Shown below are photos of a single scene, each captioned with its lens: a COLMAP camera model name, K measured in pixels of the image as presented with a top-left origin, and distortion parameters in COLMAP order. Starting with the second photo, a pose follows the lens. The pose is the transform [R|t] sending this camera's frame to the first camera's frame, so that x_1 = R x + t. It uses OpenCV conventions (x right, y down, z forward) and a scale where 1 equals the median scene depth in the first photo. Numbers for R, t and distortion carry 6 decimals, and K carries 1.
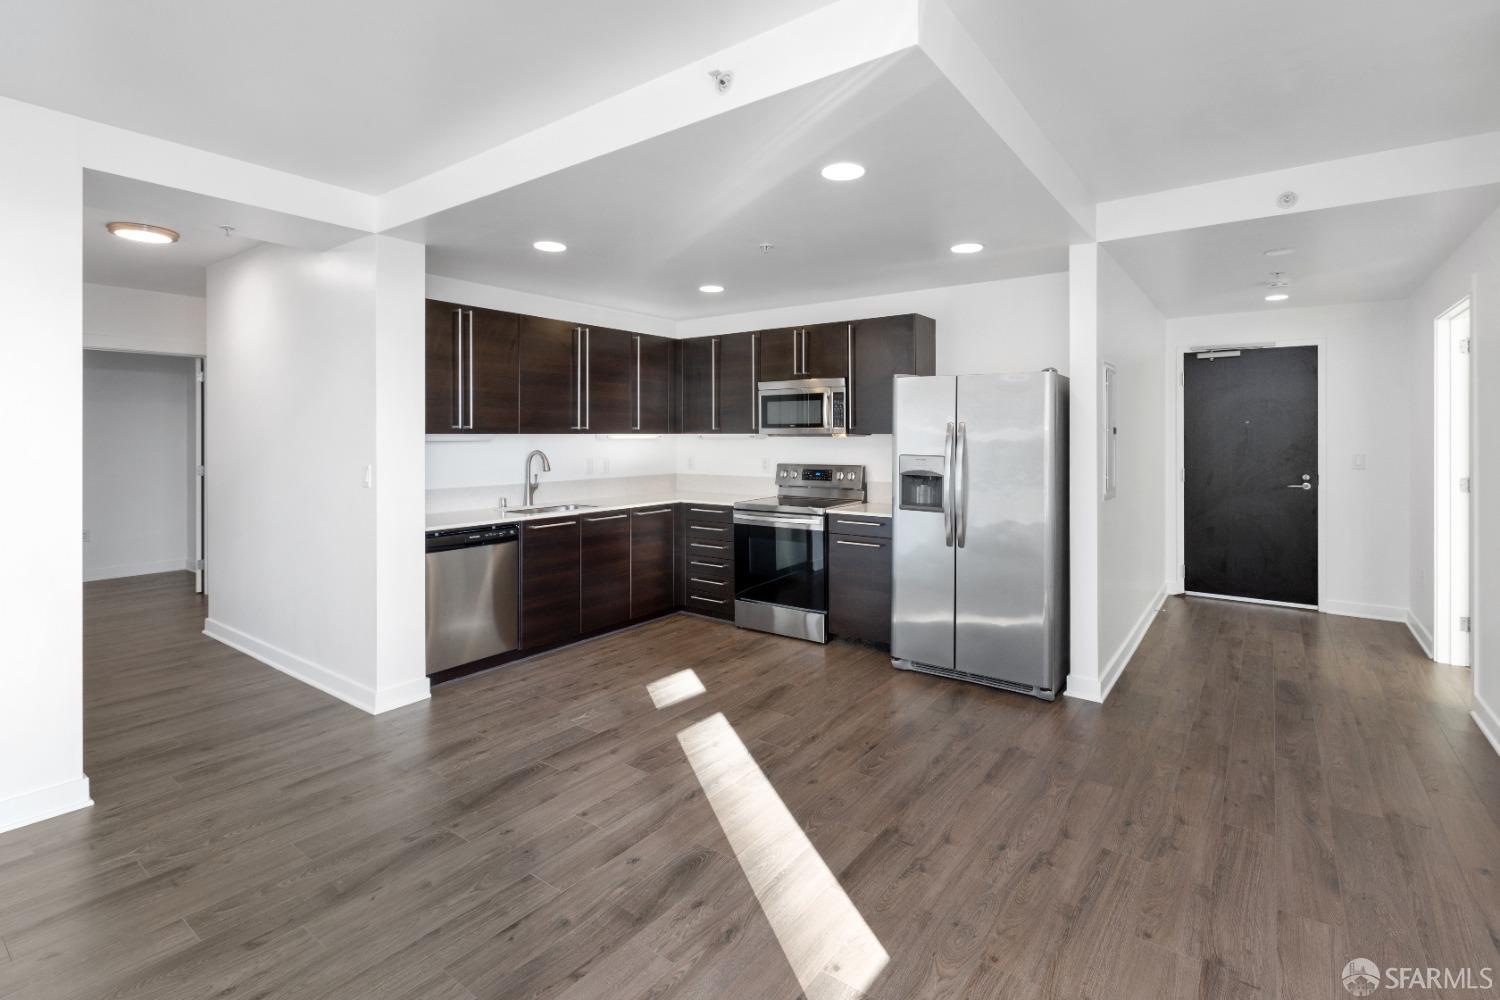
lens RADIAL K [[686.8, 0, 771.8], [0, 686.8, 436.2], [0, 0, 1]] dist [0.004438, -0.002536]
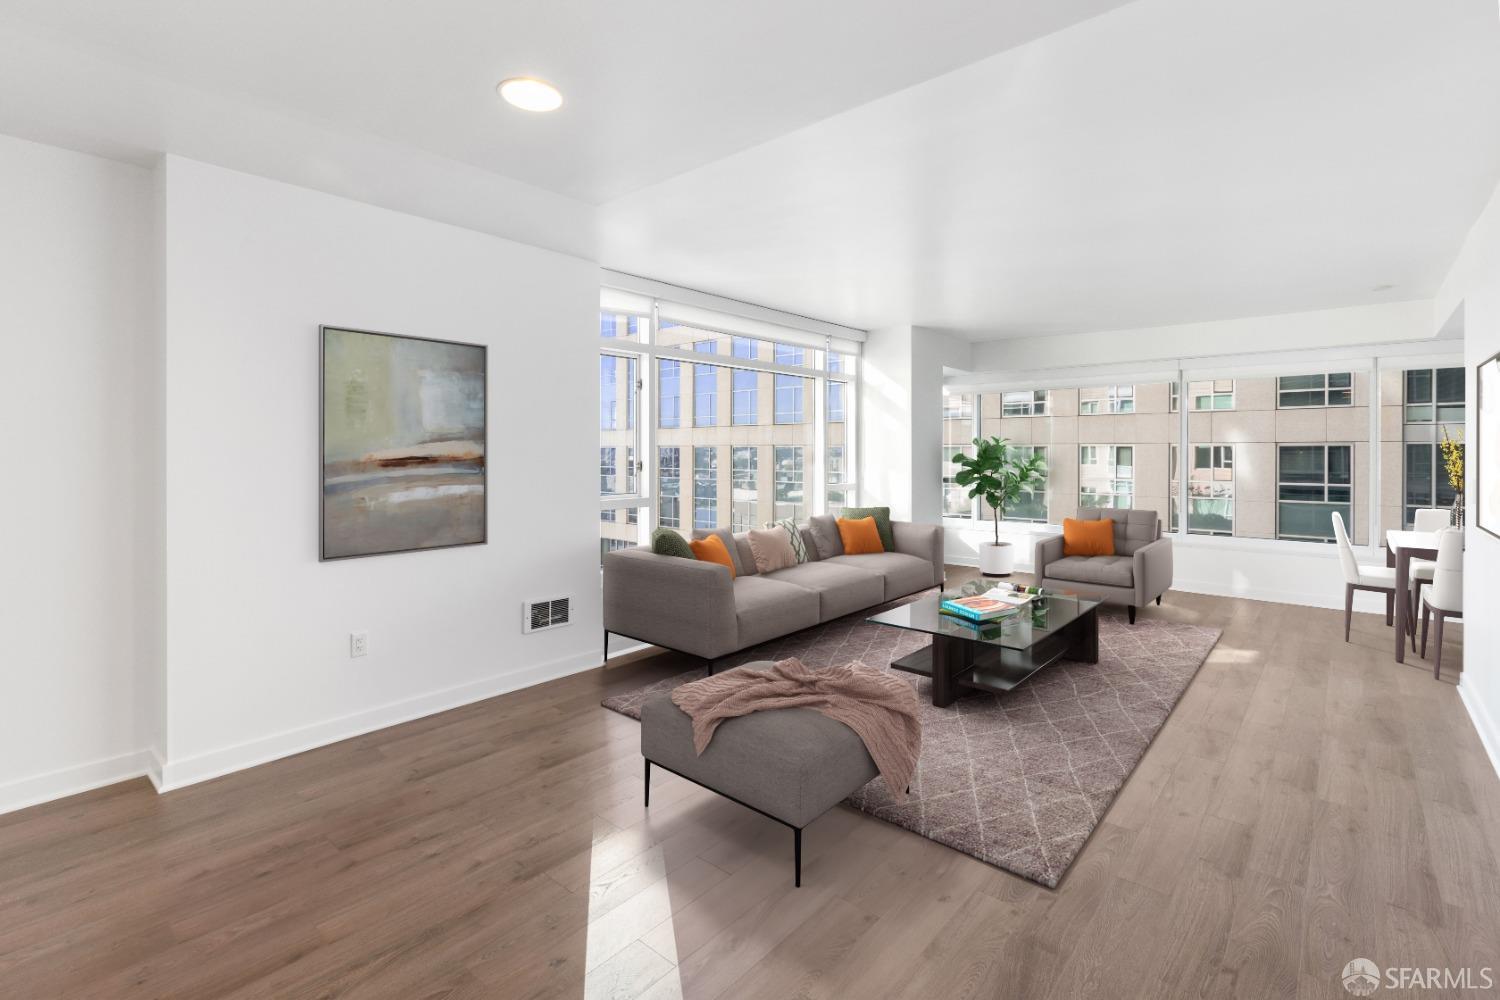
lens RADIAL K [[686.8, 0, 773.4], [0, 686.8, 453.5], [0, 0, 1]] dist [0.004438, -0.002536]
pose [[-0.997996, 0.000128, 0.063274, -0.112143], [0.000417, 0.999990, 0.004556, -0.000951], [-0.063273, 0.004573, -0.997986, 0.954522]]
